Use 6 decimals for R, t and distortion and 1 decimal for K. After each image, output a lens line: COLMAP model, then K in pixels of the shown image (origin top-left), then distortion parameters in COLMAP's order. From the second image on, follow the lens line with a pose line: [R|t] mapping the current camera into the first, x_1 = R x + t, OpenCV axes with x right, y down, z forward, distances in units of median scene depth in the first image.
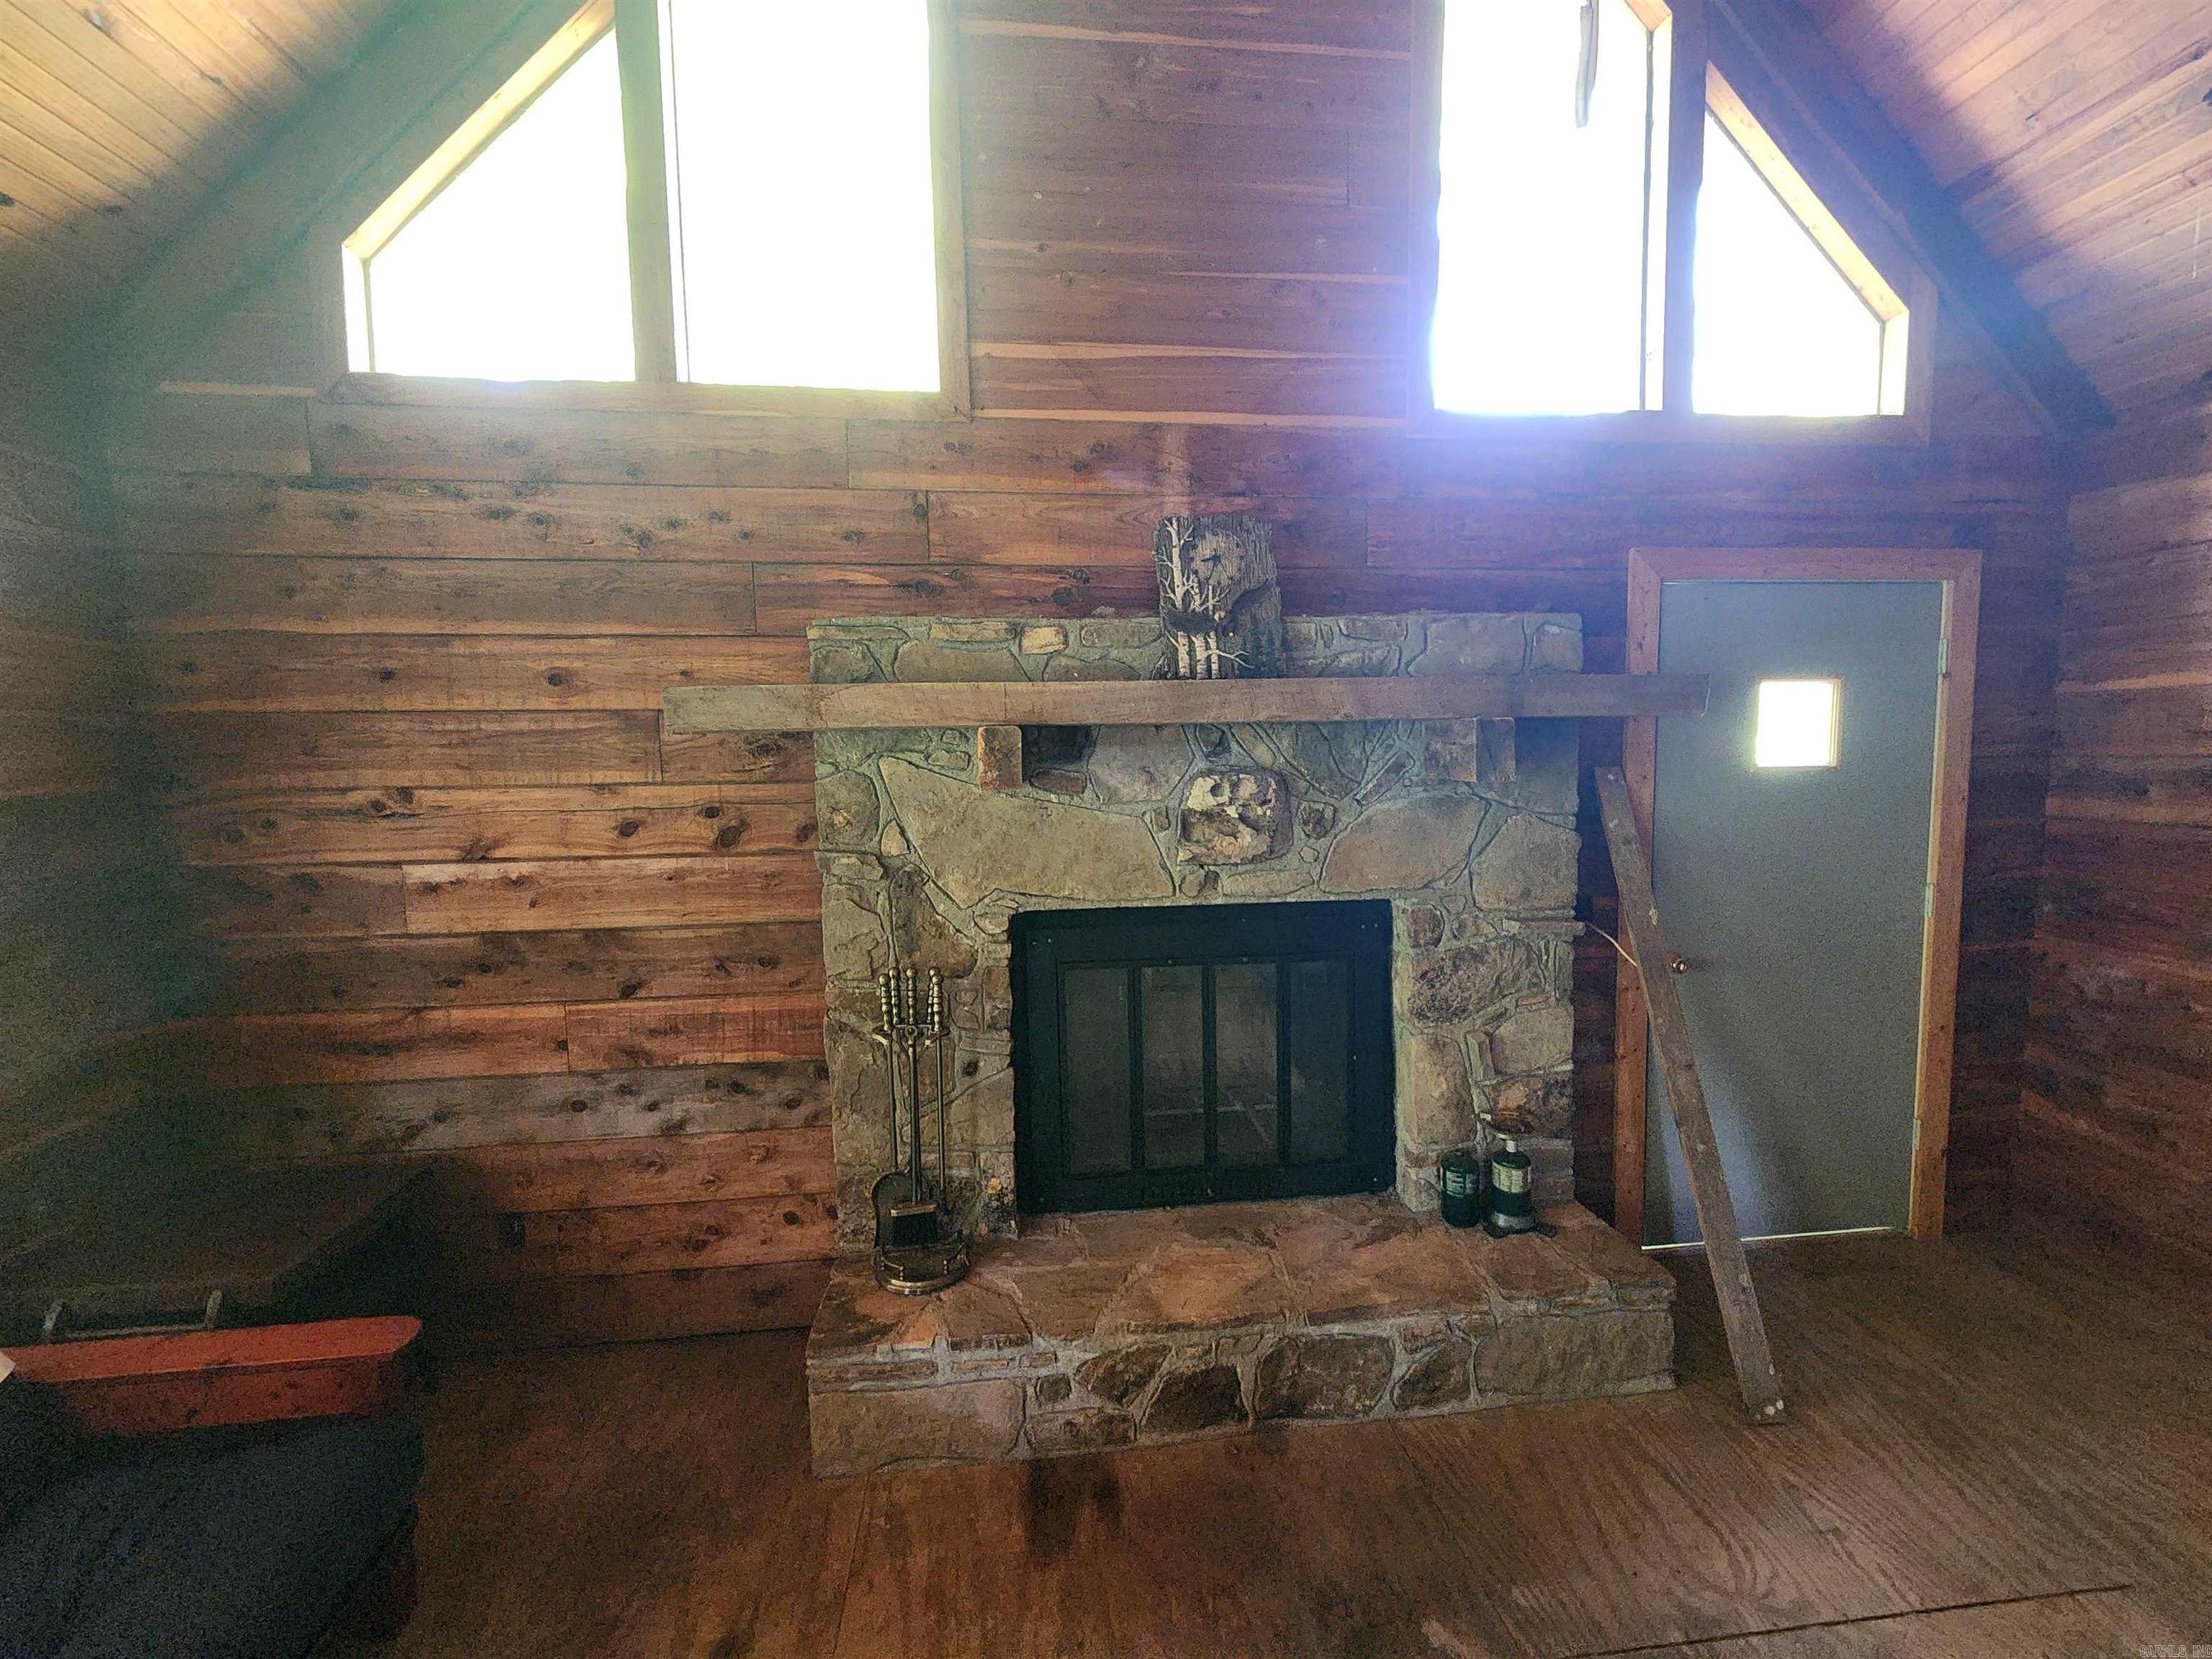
lens RADIAL K [[917.7, 0, 1111.4], [0, 917.7, 831.6], [0, 0, 1]] dist [0.002404, -0.000677]
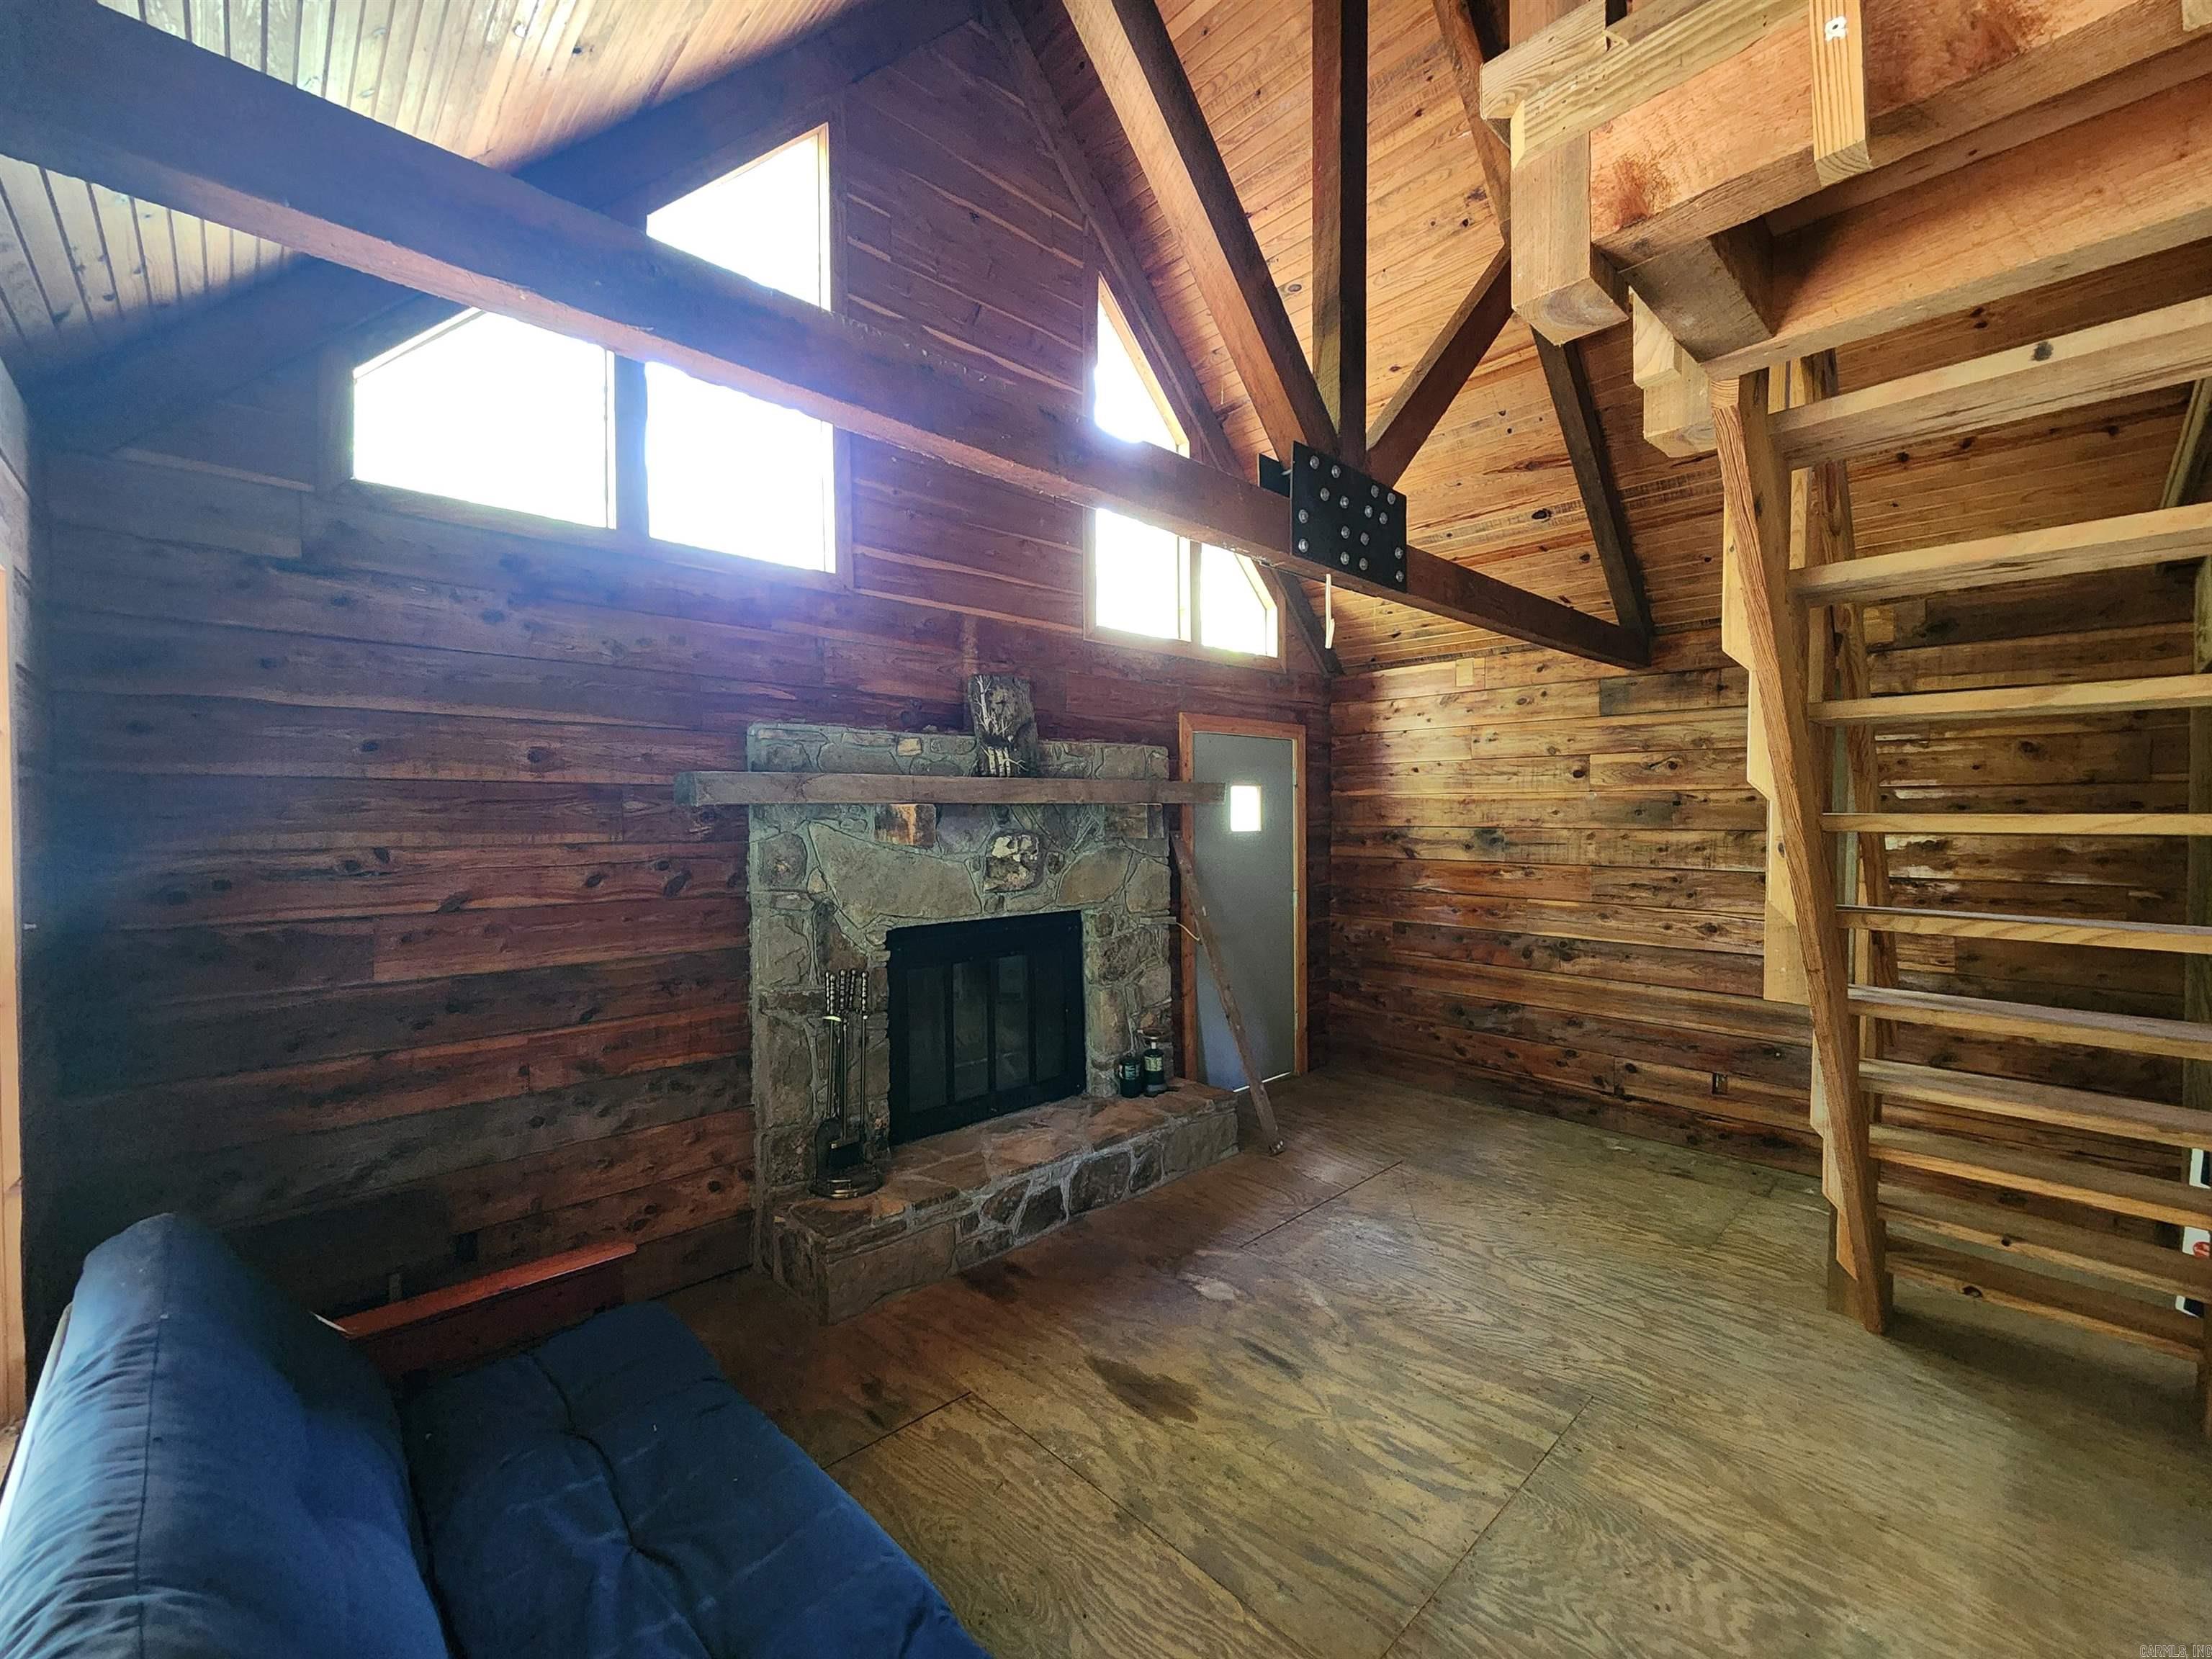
lens RADIAL K [[910.8, 0, 1116.8], [0, 910.8, 835.4], [0, 0, 1]] dist [0.000938, 0.000065]
pose [[0.794459, -0.002282, 0.607313, -0.701366], [0.046111, 0.997333, -0.056573, 0.037429], [-0.605564, 0.072949, 0.792446, -0.381230]]
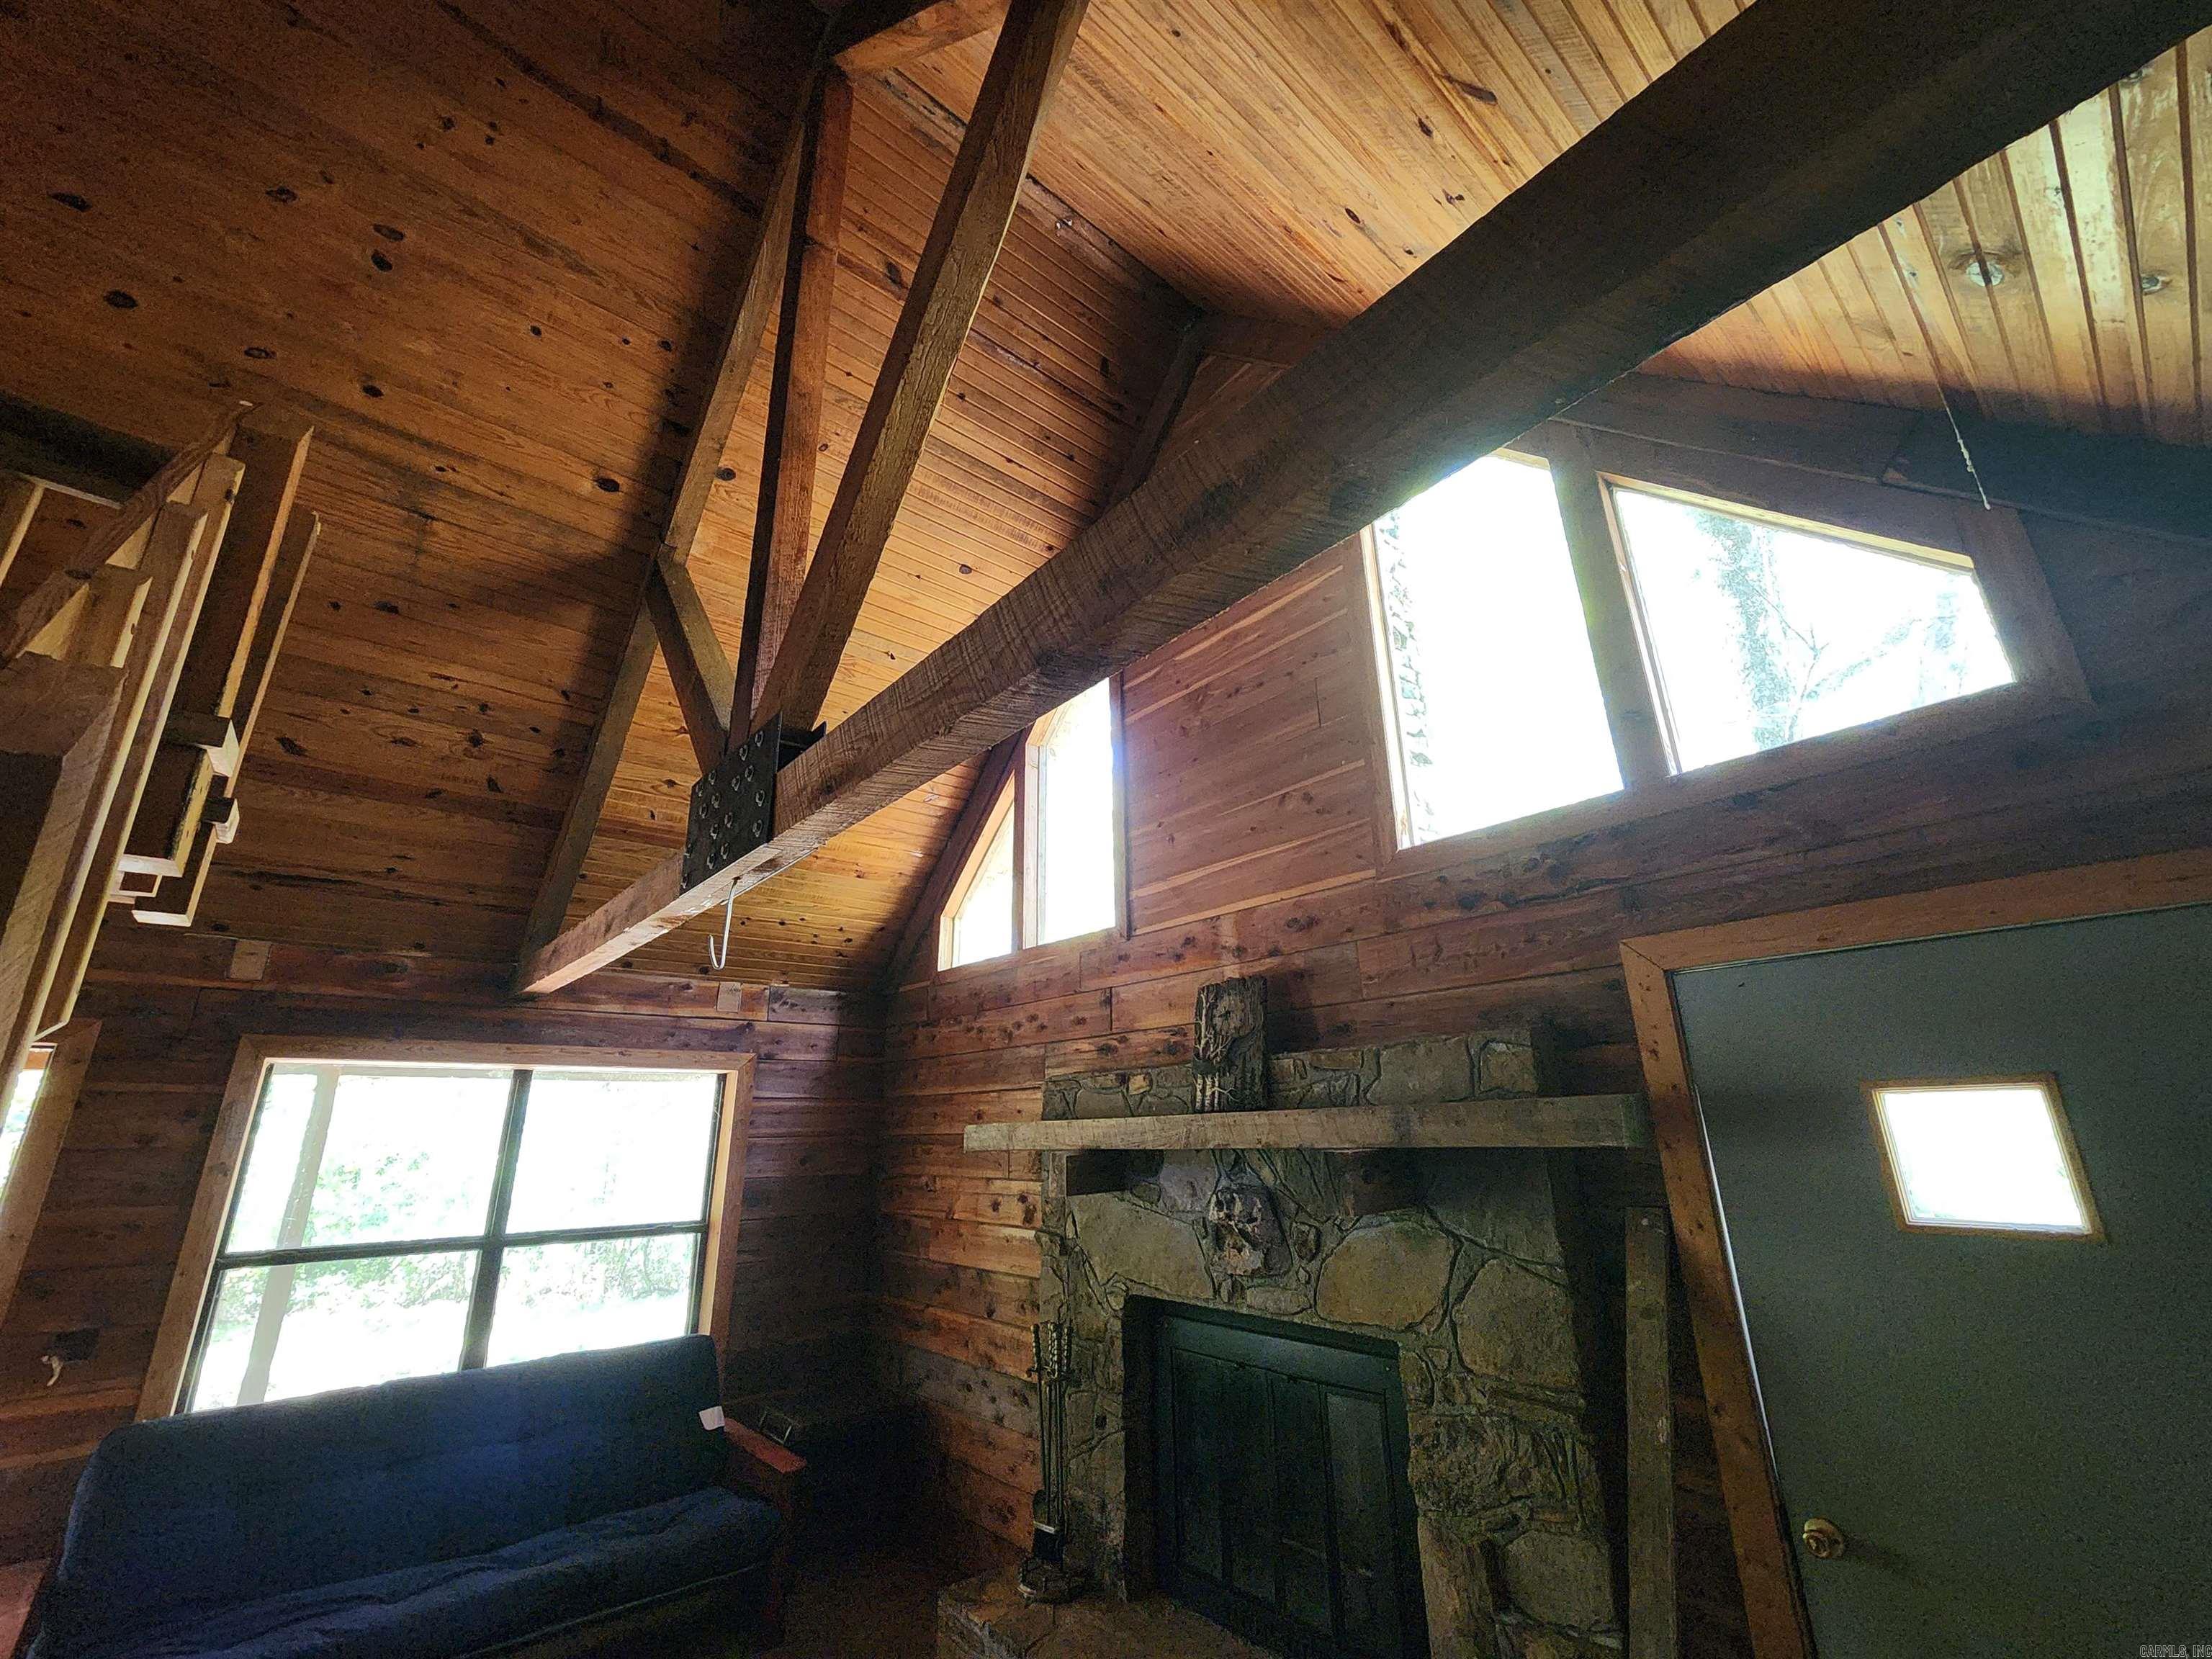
lens RADIAL K [[917.7, 0, 1111.4], [0, 917.7, 831.6], [0, 0, 1]] dist [0.002404, -0.000677]
pose [[0.559421, -0.252852, -0.789376, 1.102933], [-0.065675, 0.935821, -0.346304, -0.077438], [0.826278, 0.245571, 0.506912, 0.142057]]
